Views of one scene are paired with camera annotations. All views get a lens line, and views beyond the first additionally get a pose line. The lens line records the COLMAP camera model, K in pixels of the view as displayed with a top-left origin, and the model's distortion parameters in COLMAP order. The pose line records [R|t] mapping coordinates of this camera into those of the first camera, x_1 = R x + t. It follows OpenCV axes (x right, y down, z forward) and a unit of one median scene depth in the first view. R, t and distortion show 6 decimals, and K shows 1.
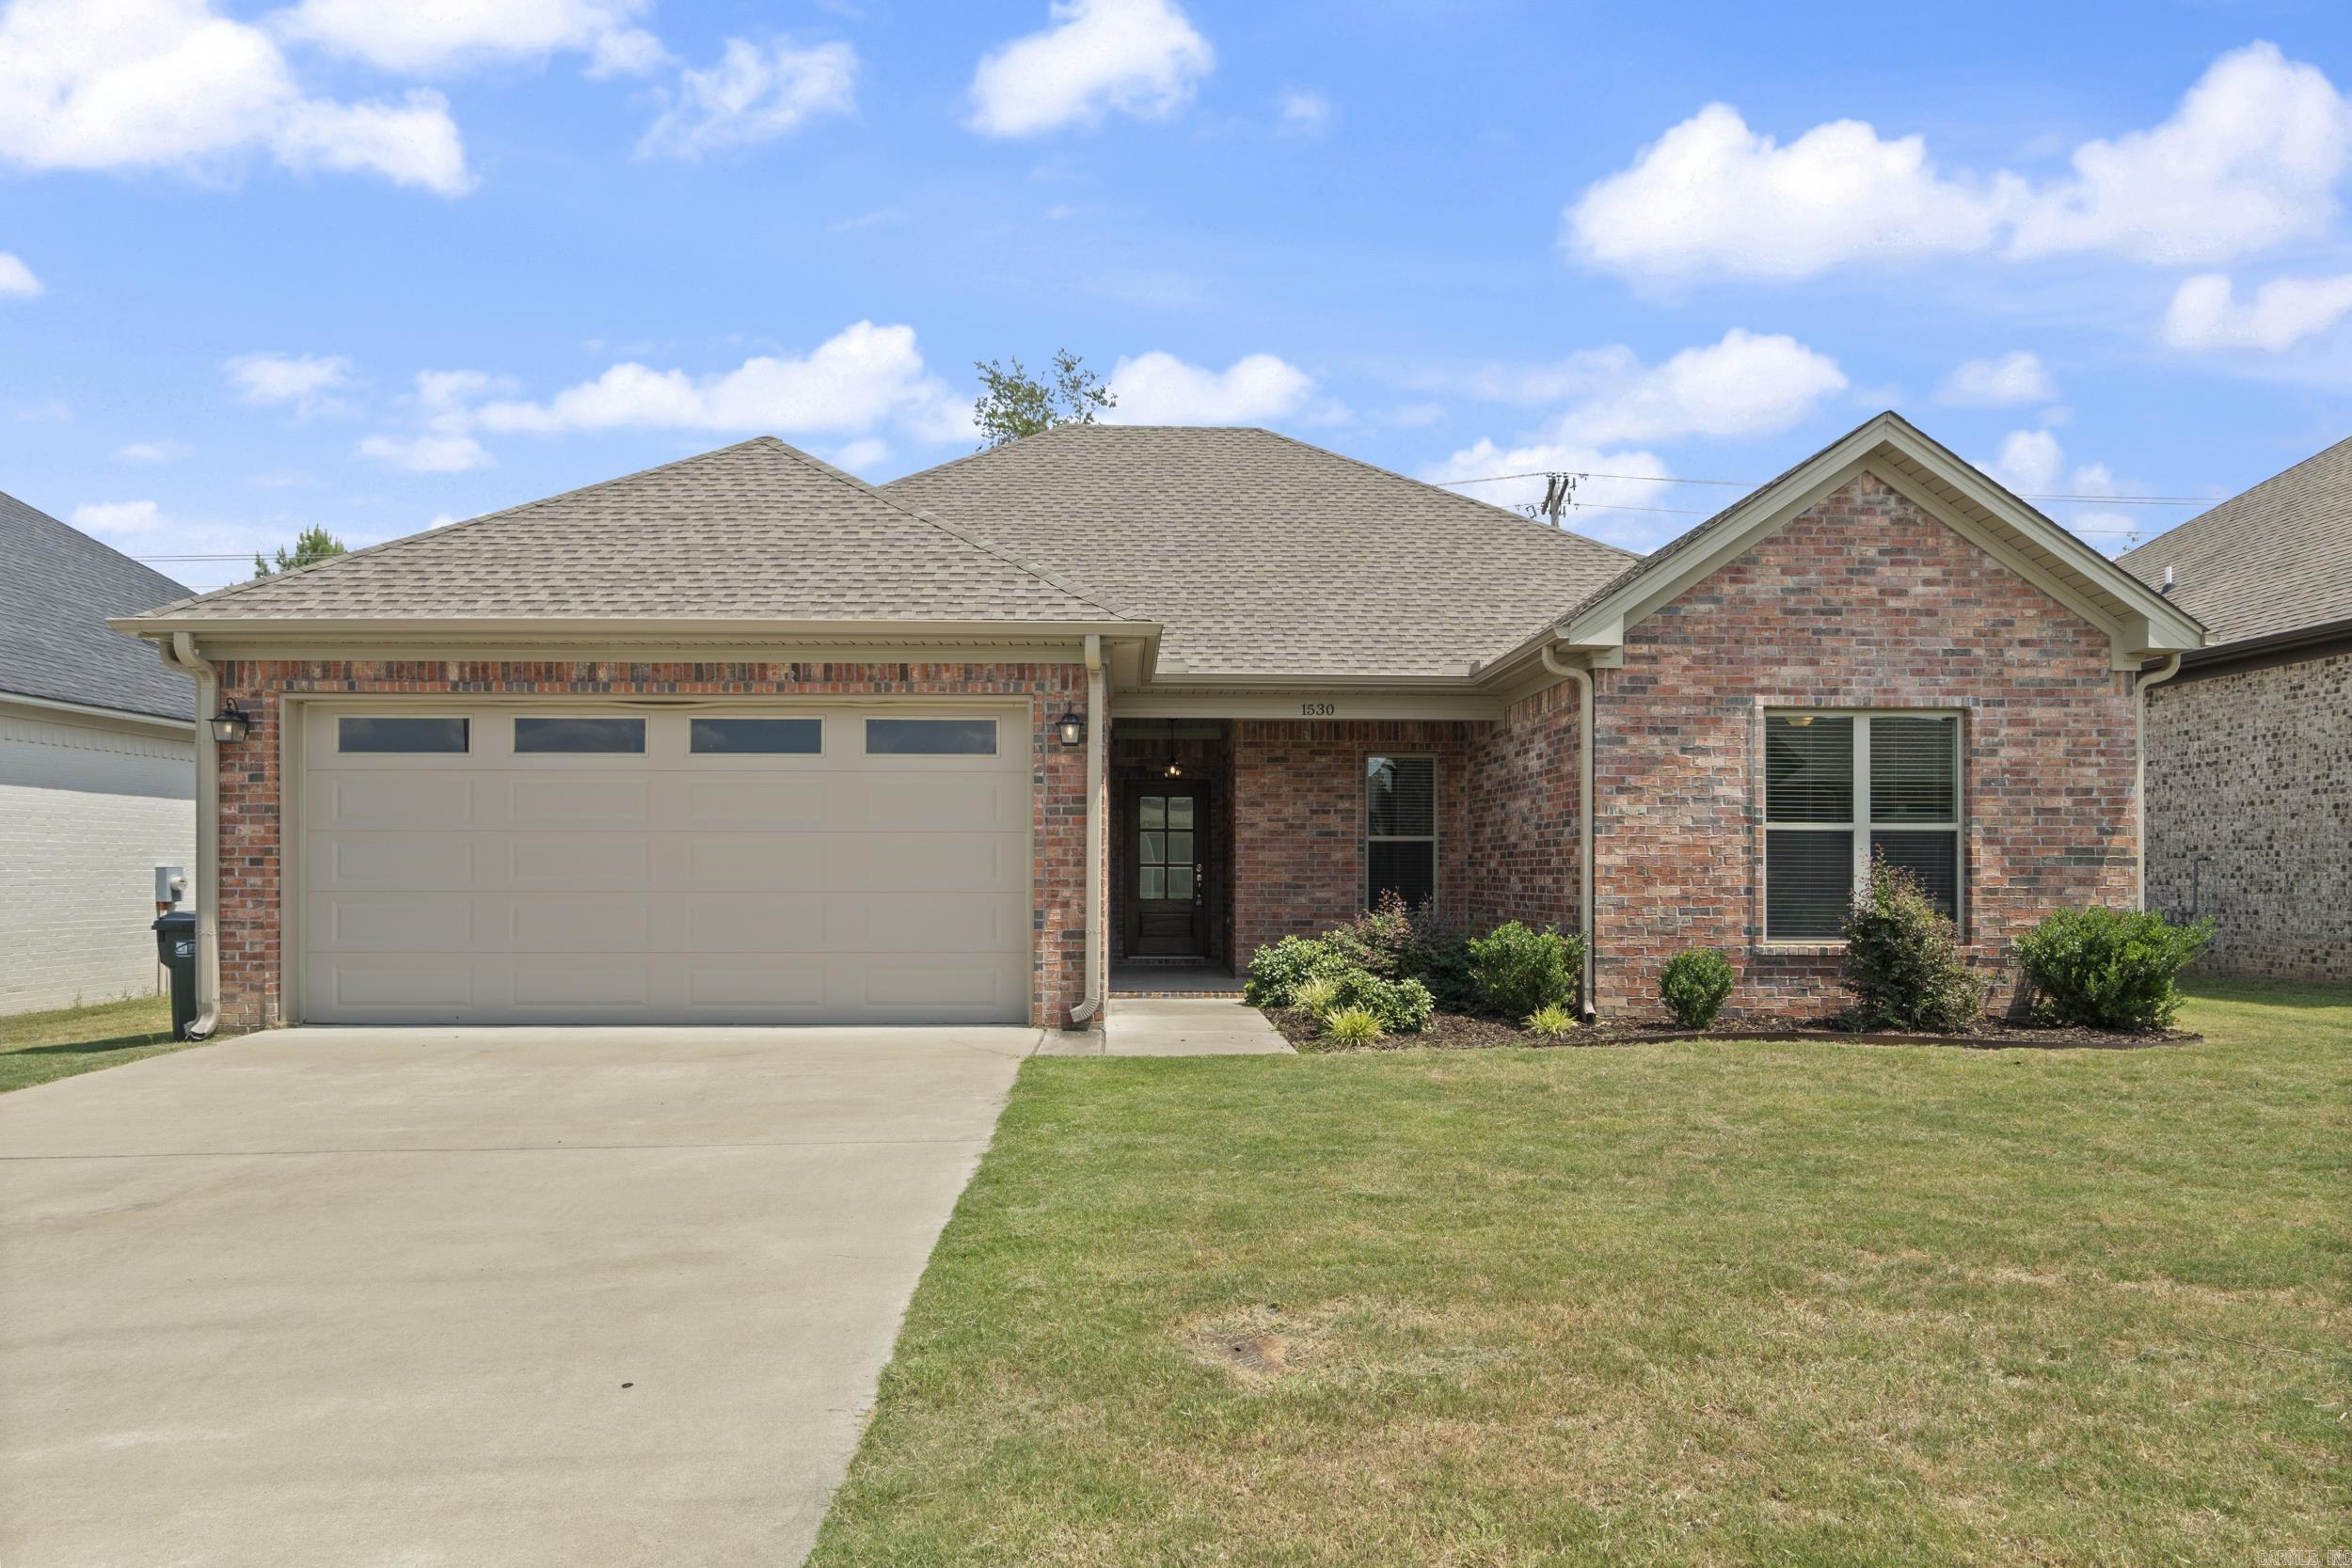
lens RADIAL K [[1445.0, 0, 1180.0], [0, 1445.0, 885.1], [0, 0, 1]] dist [-0.006208, -0.001256]
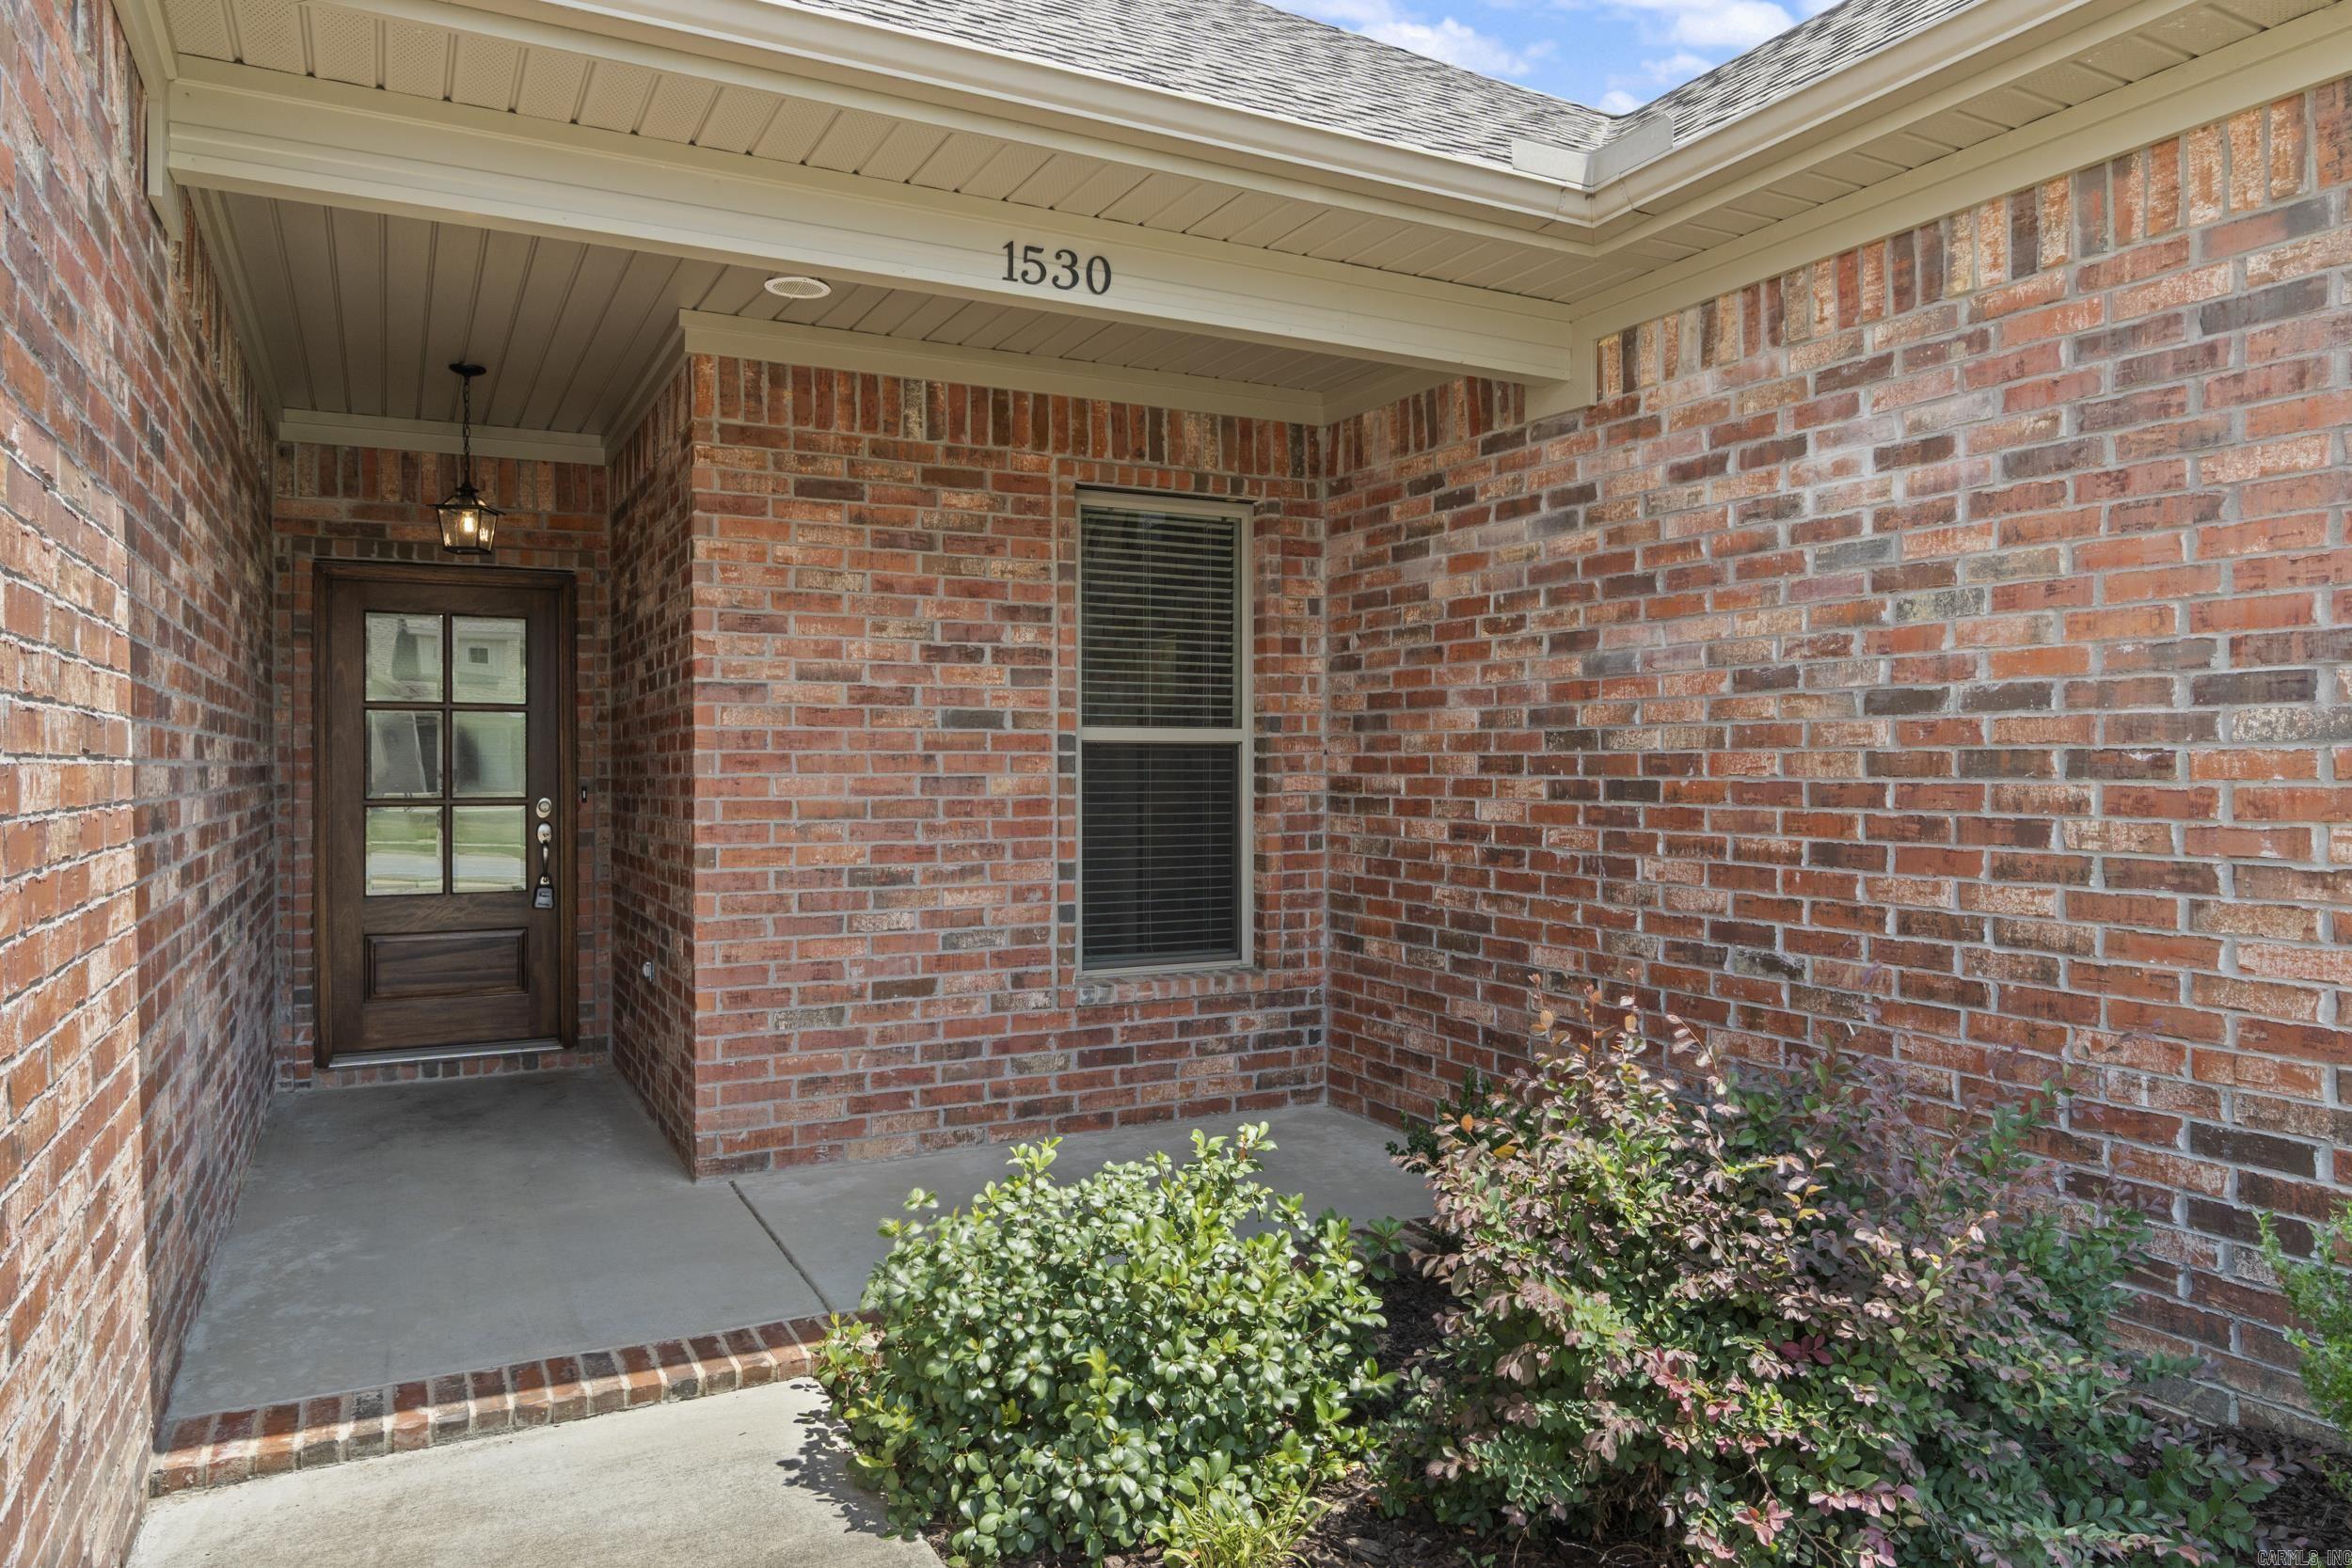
lens RADIAL K [[1531.1, 0, 1176.0], [0, 1531.1, 784.0], [0, 0, 1]] dist [-0.003767, -0.000457]
pose [[0.906063, -0.006818, 0.423087, -0.009917], [0.004712, 0.999971, 0.006025, -0.030605], [-0.423116, -0.003465, 0.906069, 0.893938]]
